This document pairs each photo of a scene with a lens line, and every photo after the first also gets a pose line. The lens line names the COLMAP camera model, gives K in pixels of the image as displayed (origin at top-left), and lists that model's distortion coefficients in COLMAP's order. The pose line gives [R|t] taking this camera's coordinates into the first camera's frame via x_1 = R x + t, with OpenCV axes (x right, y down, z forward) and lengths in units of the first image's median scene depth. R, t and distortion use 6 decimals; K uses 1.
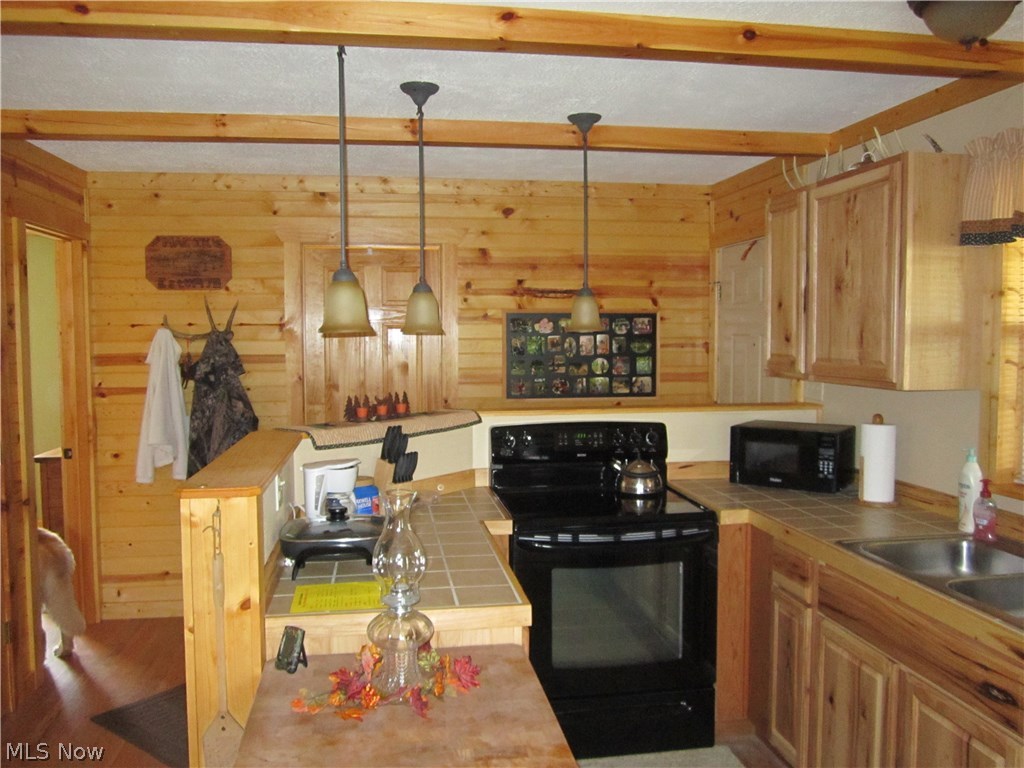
lens RADIAL K [[842.2, 0, 512.0], [0, 842.2, 384.0], [0, 0, 1]] dist [-0.002982, -0.000015]
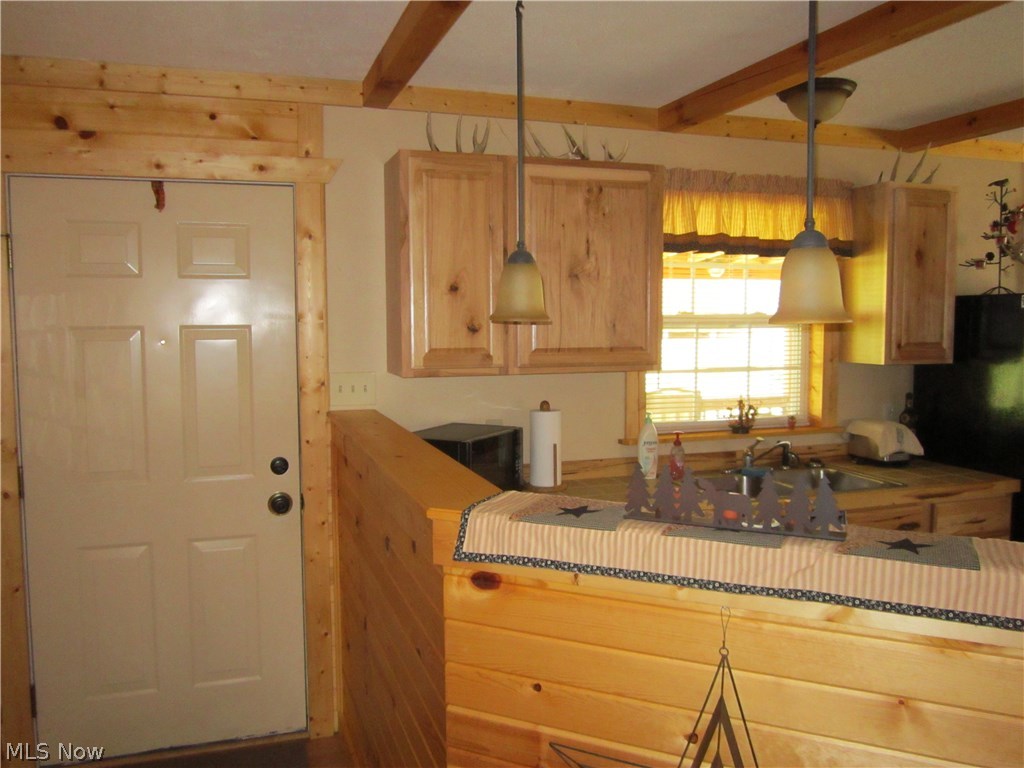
lens RADIAL K [[842.2, 0, 512.0], [0, 842.2, 384.0], [0, 0, 1]] dist [-0.002982, -0.000015]
pose [[-0.170429, -0.072423, 0.982705, -0.598640], [0.066013, 0.994216, 0.084719, -0.078834], [-0.983156, 0.079310, -0.164662, 1.276880]]
